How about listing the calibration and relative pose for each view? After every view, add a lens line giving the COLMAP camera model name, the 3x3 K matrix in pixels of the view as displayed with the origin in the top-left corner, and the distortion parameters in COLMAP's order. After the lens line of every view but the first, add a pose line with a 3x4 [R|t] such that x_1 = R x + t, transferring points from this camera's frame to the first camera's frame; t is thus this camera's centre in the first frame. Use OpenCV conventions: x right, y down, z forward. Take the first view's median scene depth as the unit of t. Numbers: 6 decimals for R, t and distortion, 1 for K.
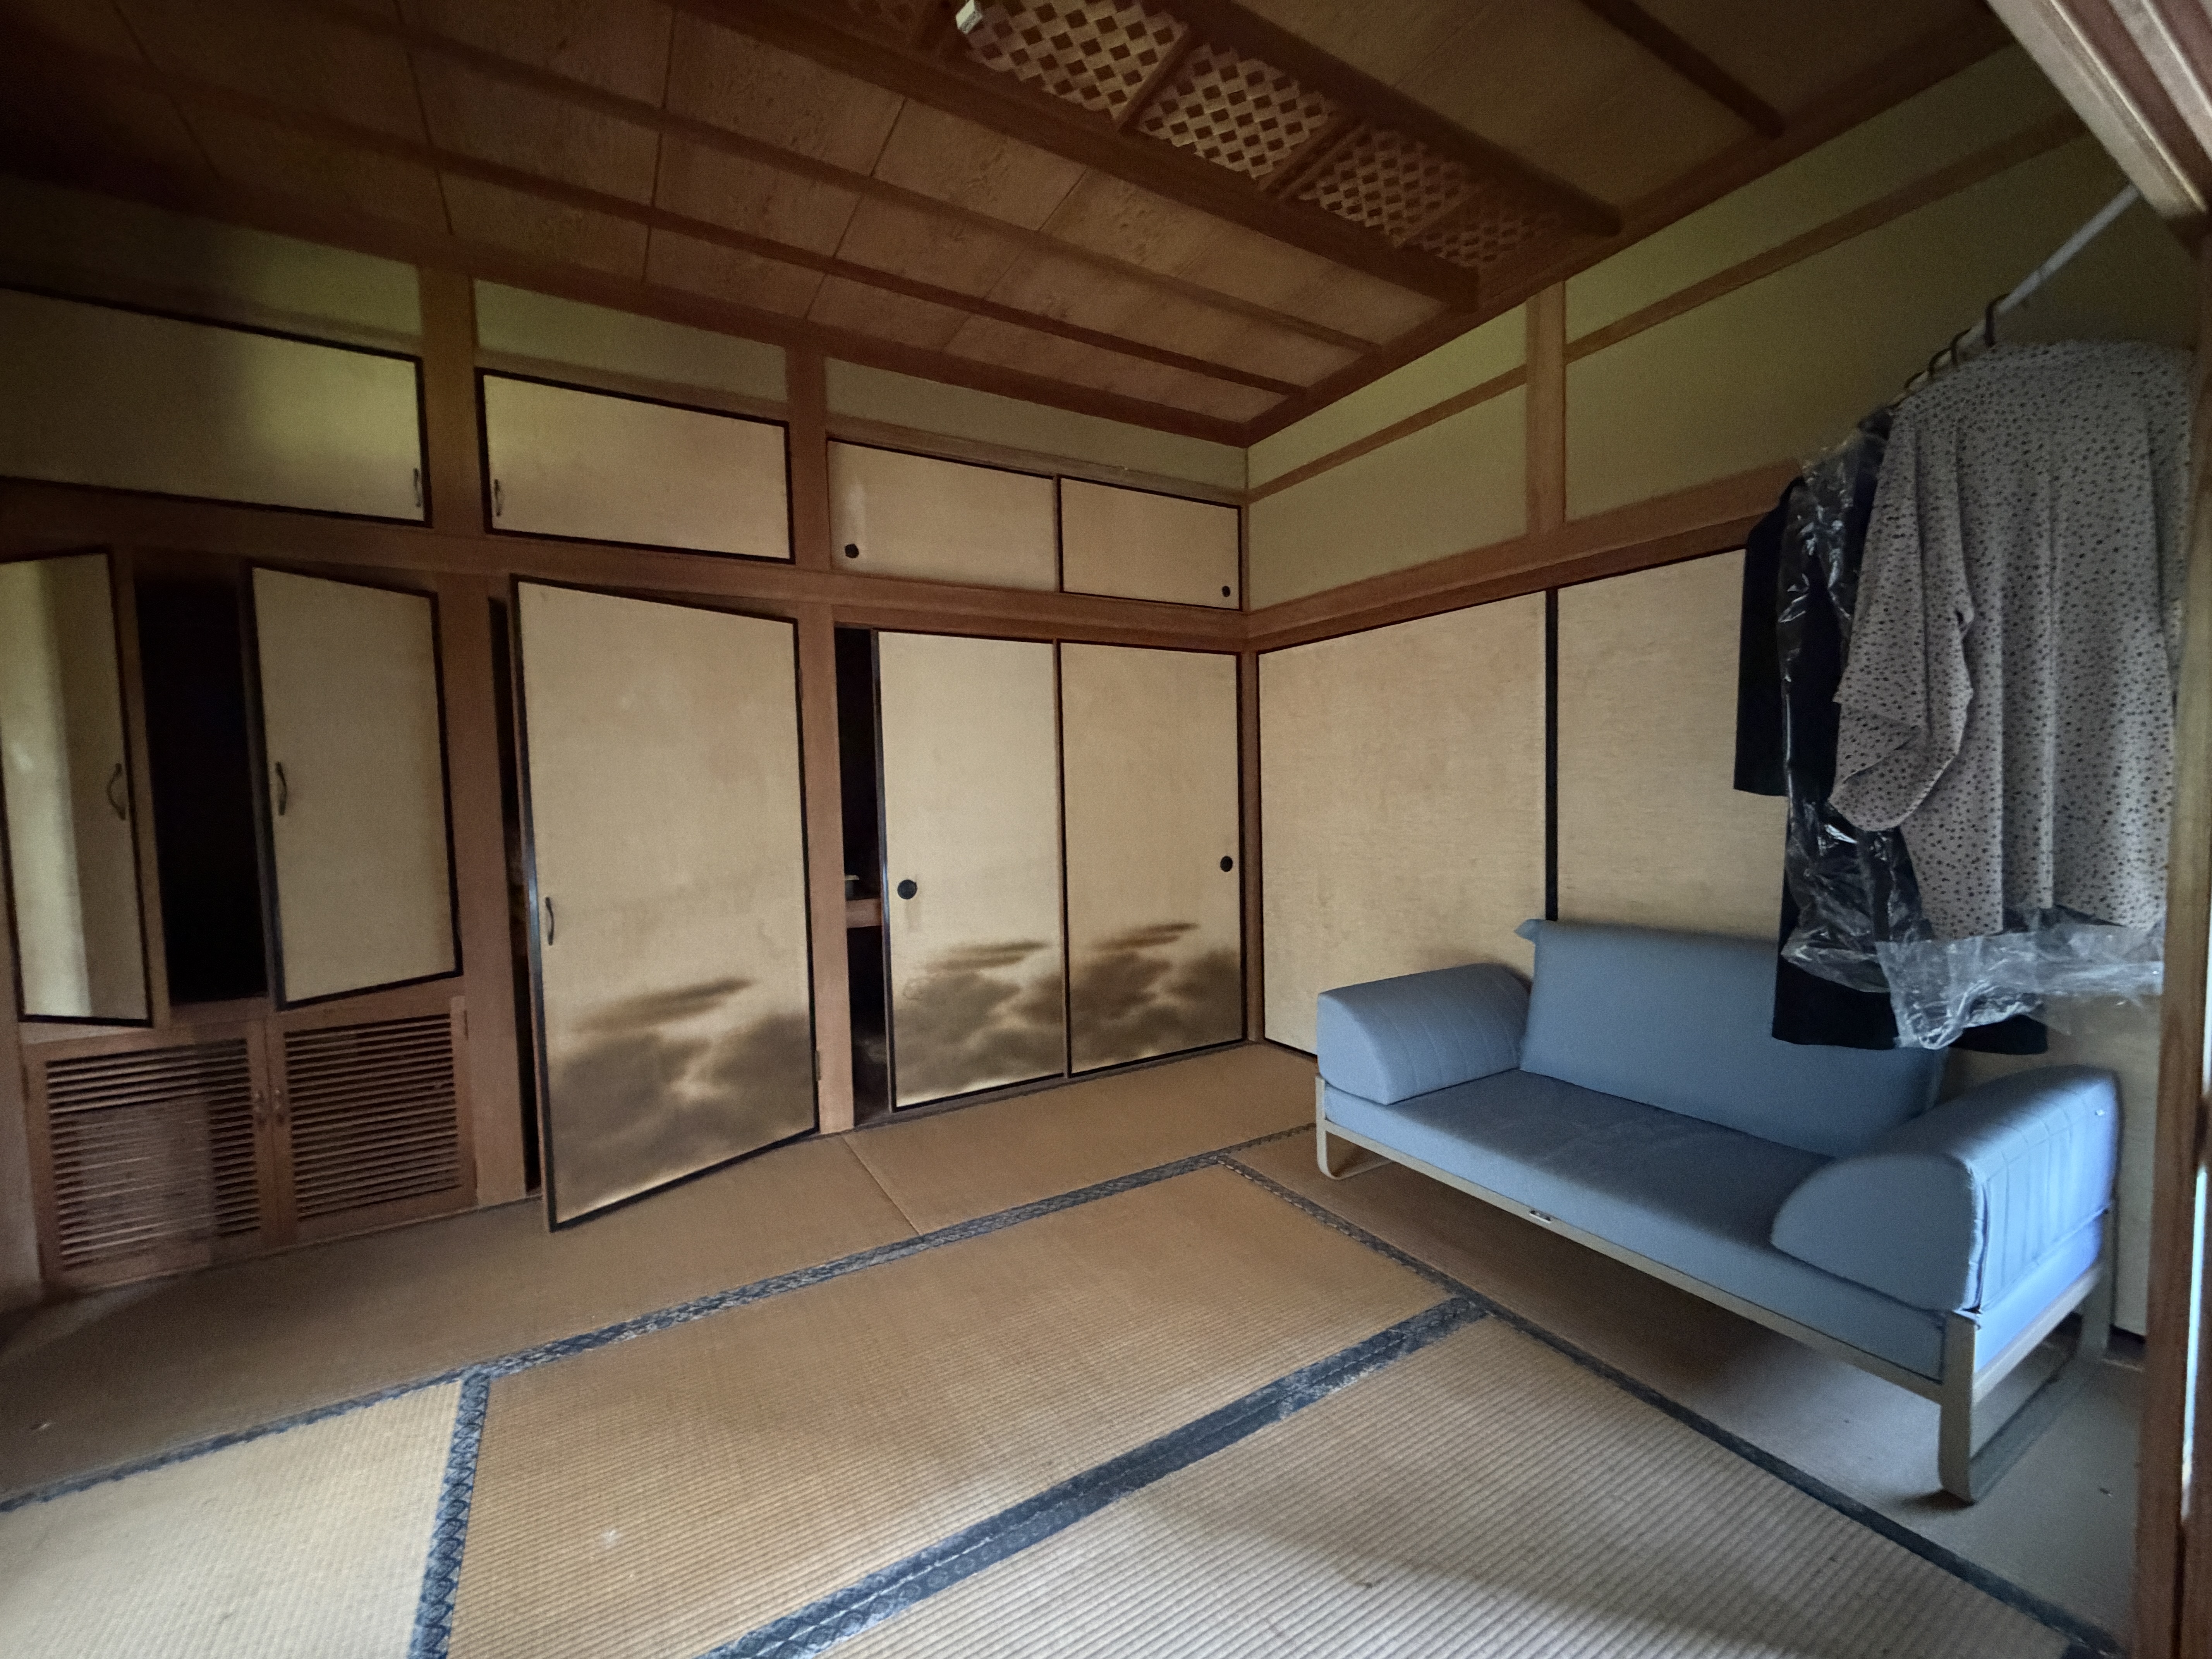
lens RADIAL K [[882.0, 0, 1094.5], [0, 882.0, 823.5], [0, 0, 1]] dist [-0.002293, -0.000179]
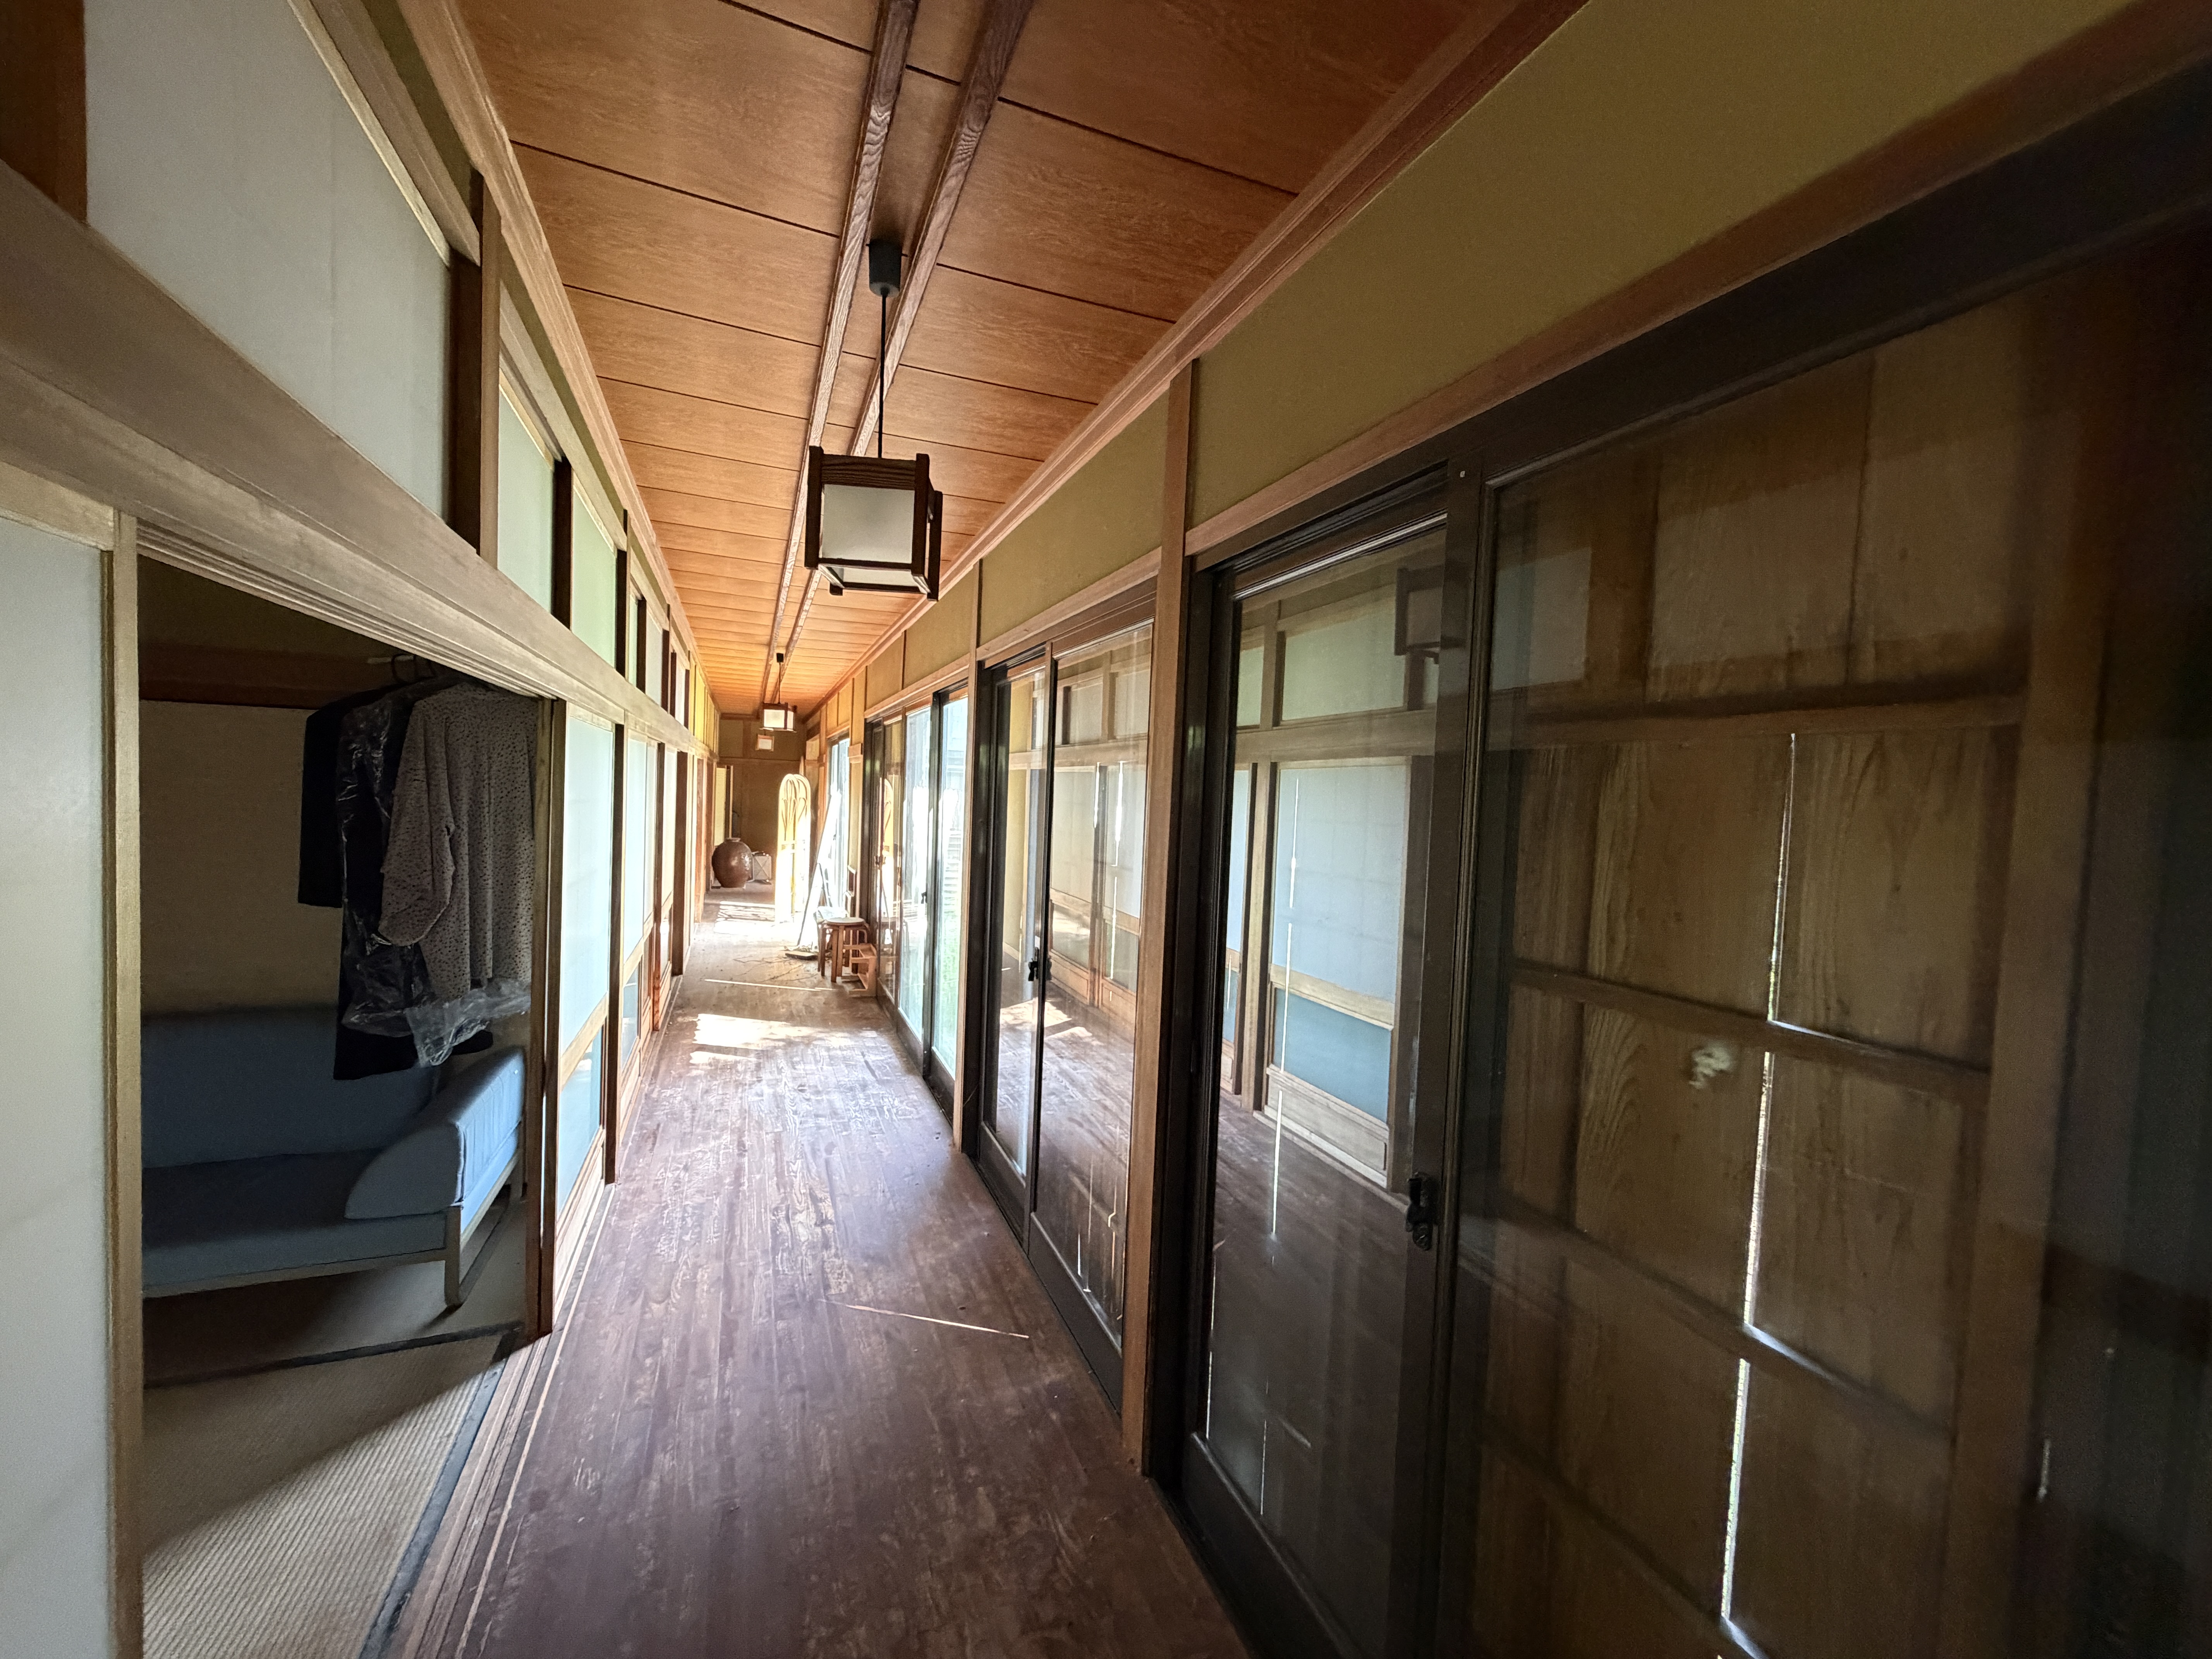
lens RADIAL K [[882.0, 0, 1094.5], [0, 882.0, 823.5], [0, 0, 1]] dist [-0.002293, -0.000179]
pose [[0.156170, -0.010178, 0.987678, -0.581658], [0.008764, 0.999922, 0.008919, -0.232430], [-0.987691, 0.007263, 0.156247, -0.580600]]
